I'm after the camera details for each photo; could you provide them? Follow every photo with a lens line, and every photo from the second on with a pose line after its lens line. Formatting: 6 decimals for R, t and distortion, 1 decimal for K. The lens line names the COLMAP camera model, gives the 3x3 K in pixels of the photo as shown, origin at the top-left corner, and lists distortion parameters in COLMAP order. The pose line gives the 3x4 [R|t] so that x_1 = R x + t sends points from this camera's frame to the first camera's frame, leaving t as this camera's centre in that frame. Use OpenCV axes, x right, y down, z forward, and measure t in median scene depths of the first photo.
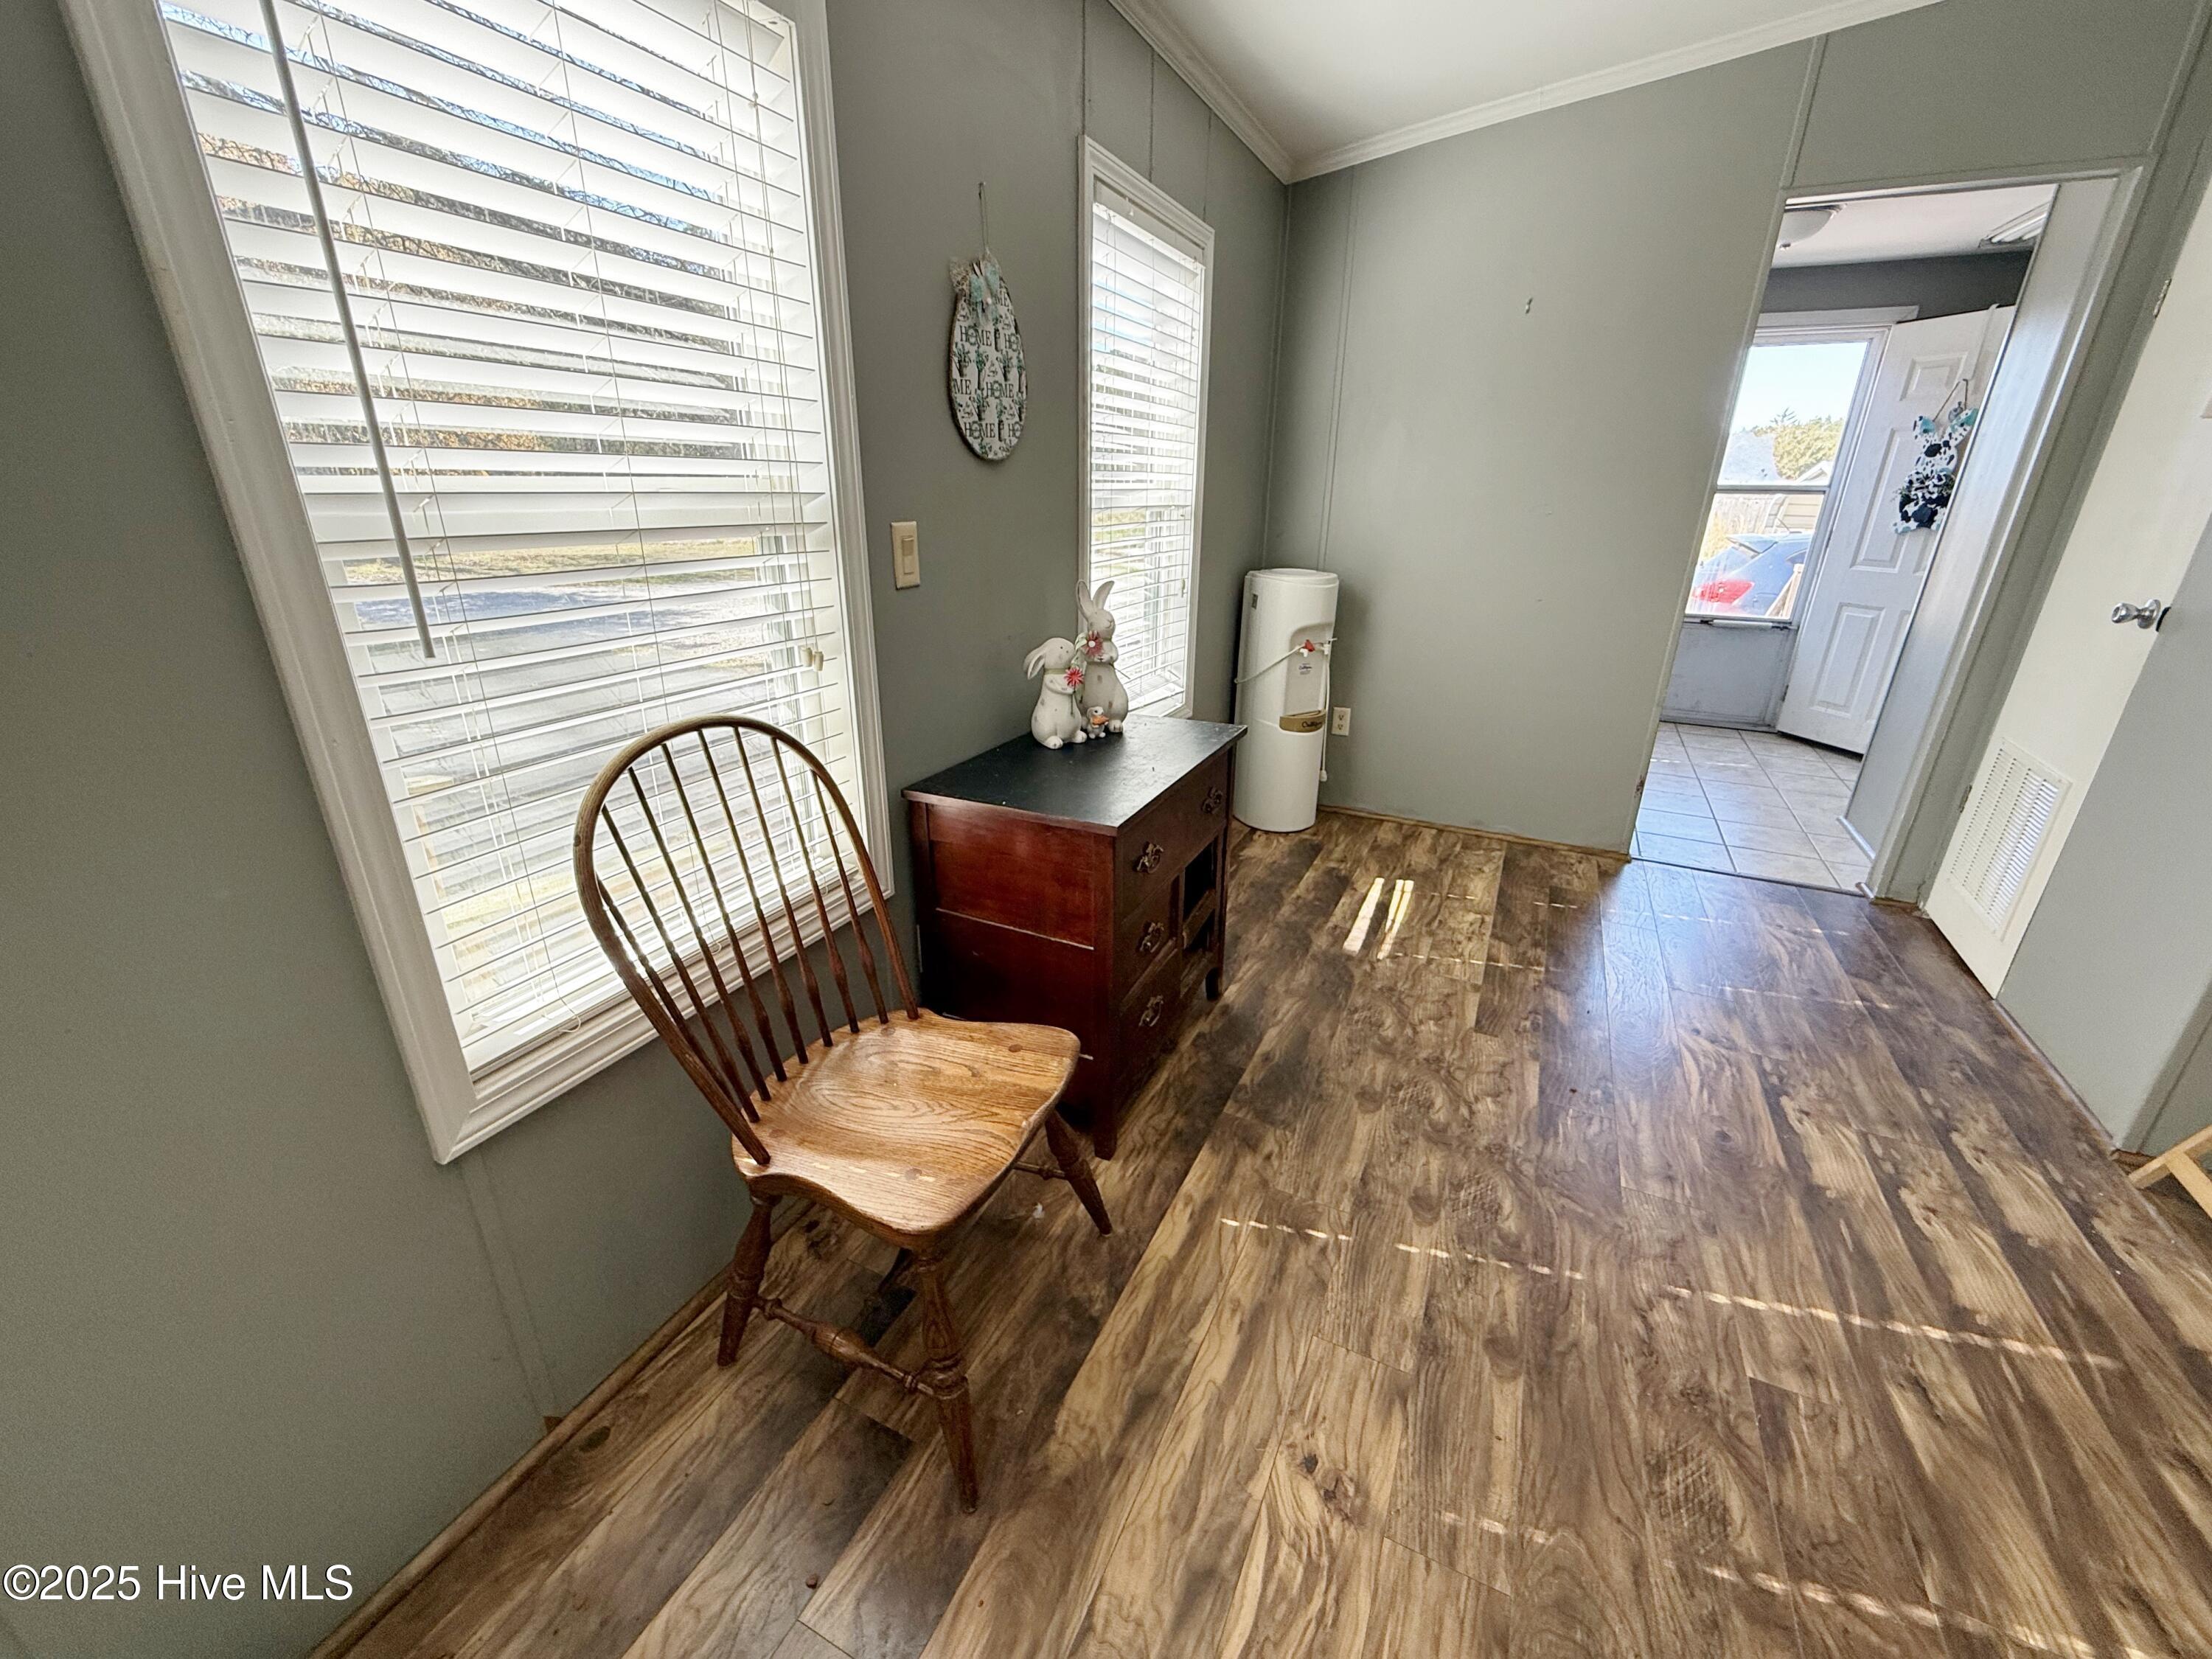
lens RADIAL K [[895.3, 0, 1106.0], [0, 895.3, 829.5], [0, 0, 1]] dist [0.000617, 0.000016]
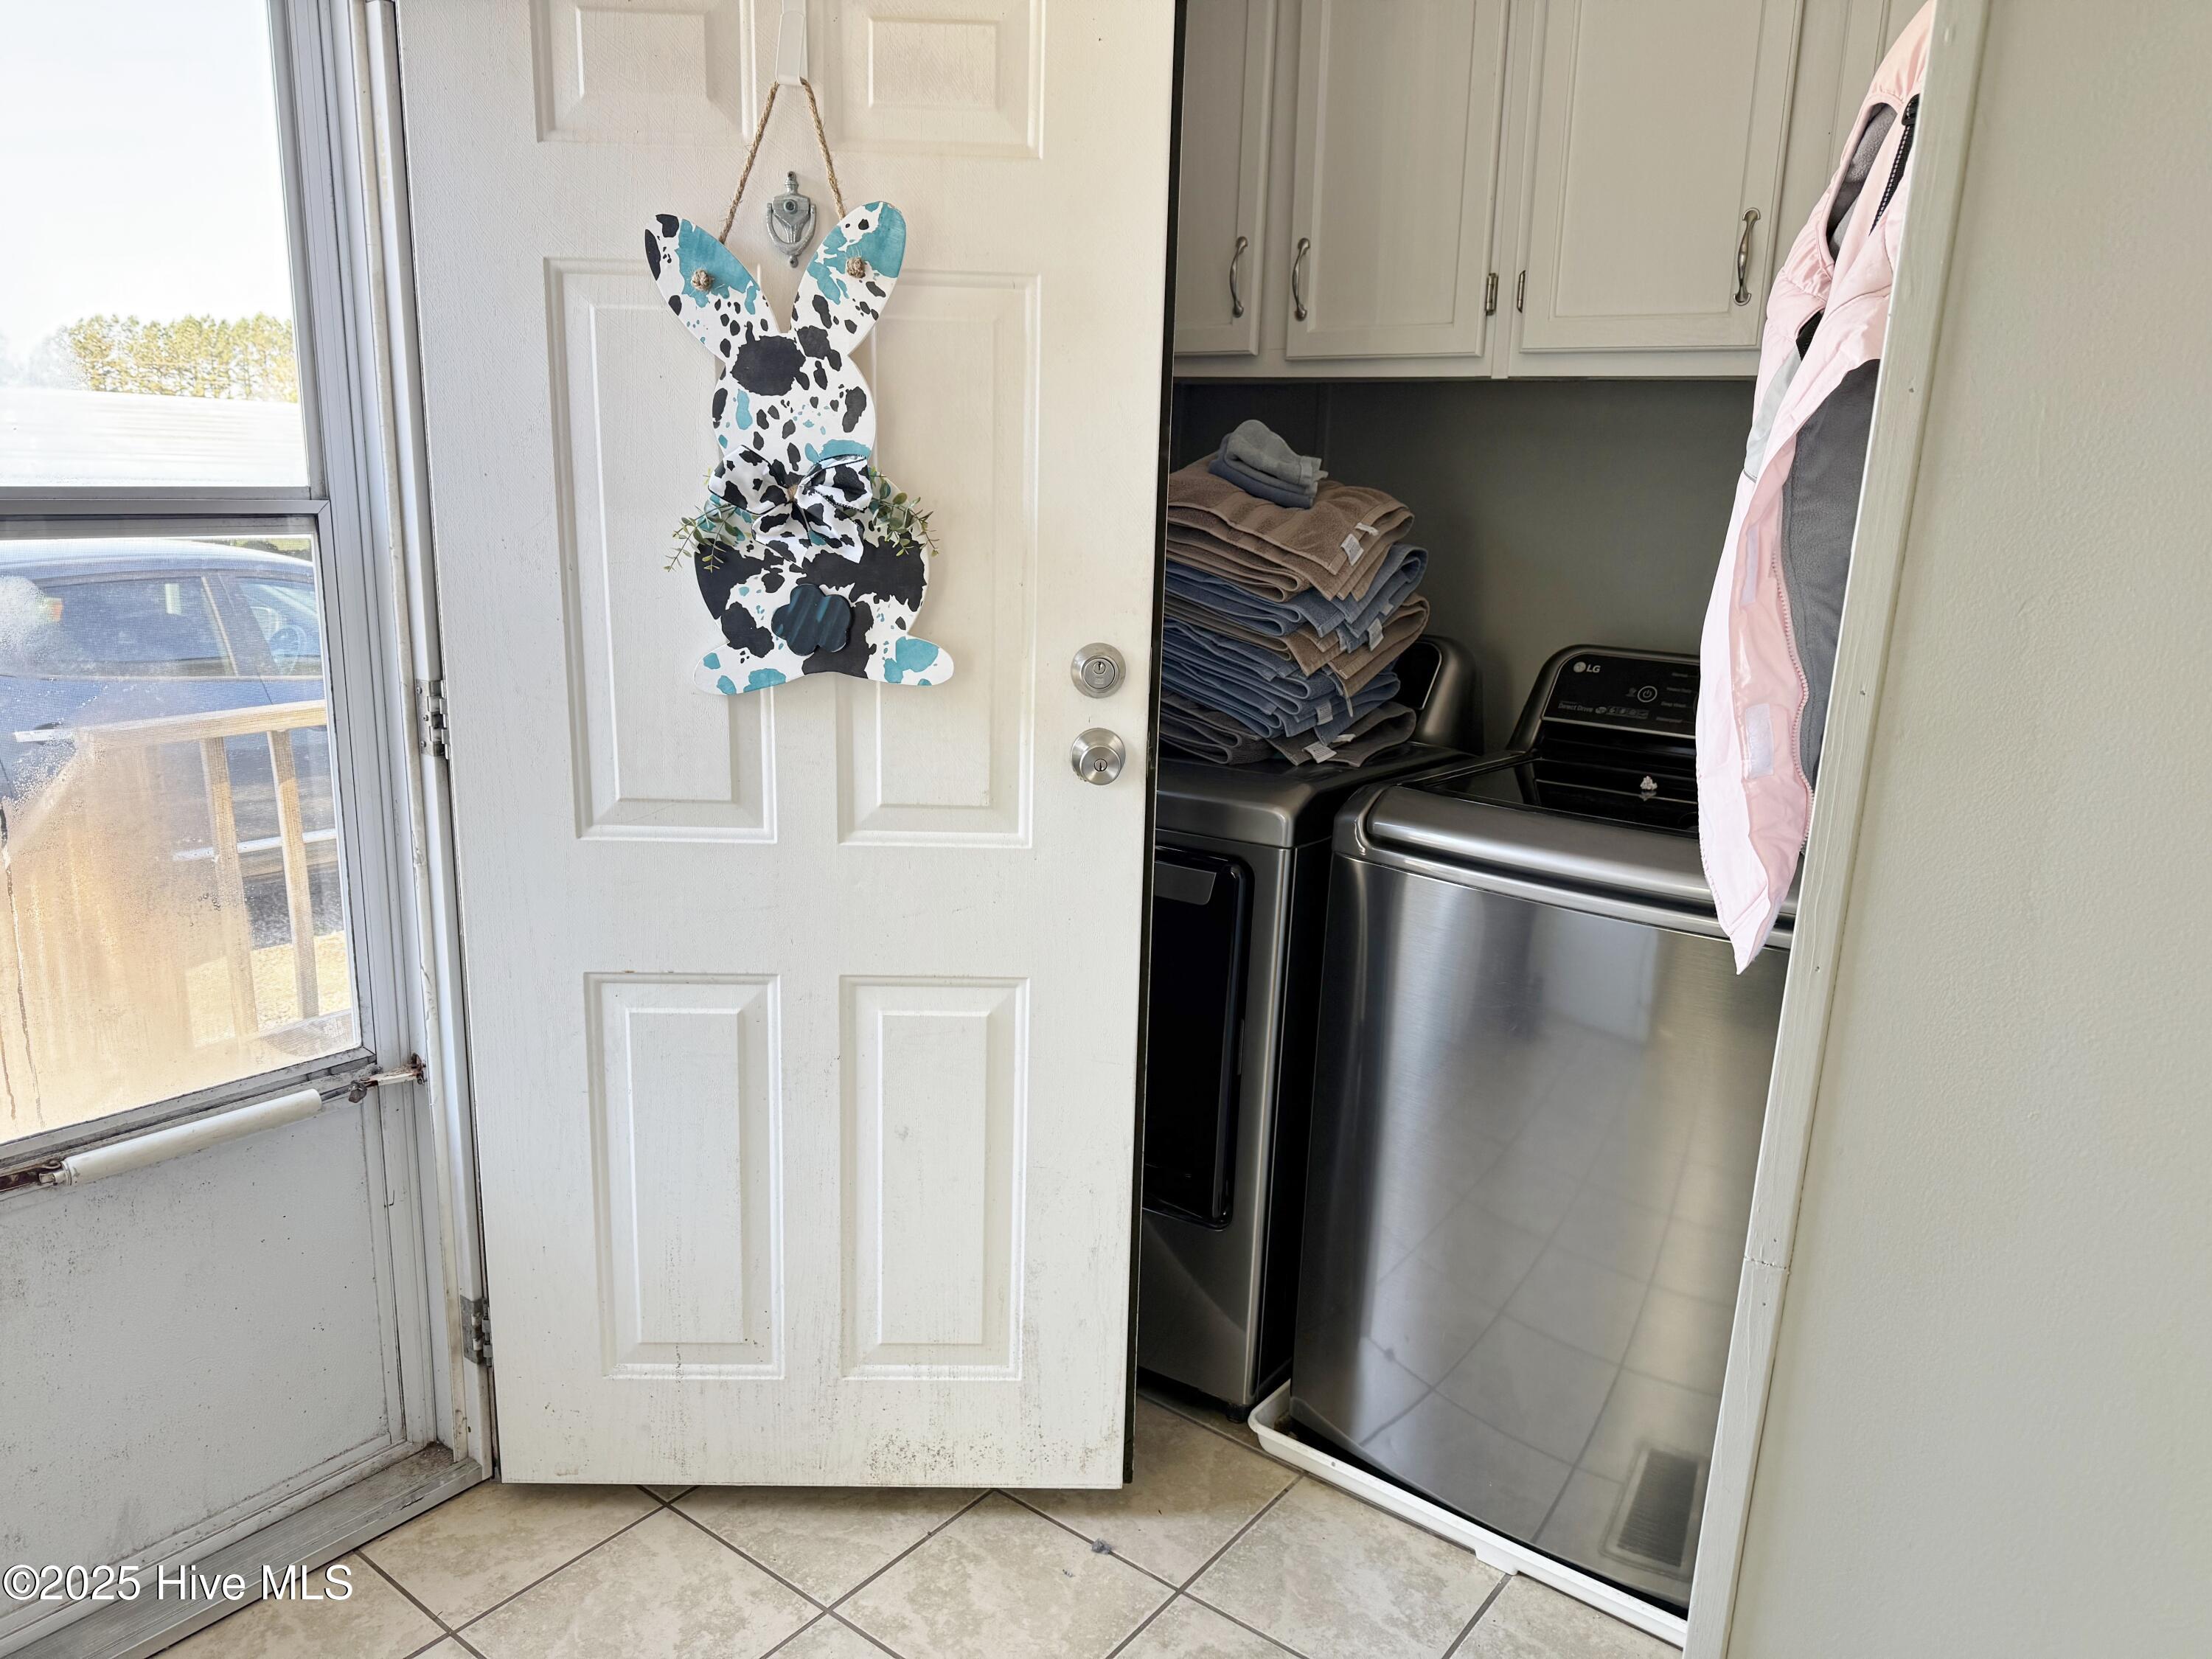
lens RADIAL K [[1549.5, 0, 1106.0], [0, 1549.5, 829.5], [0, 0, 1]] dist [0.000364, -0.000142]
pose [[0.211215, -0.237564, 0.948131, 0.518523], [0.324270, 0.932109, 0.161312, -0.341639], [-0.922083, 0.273379, 0.273910, 0.828091]]
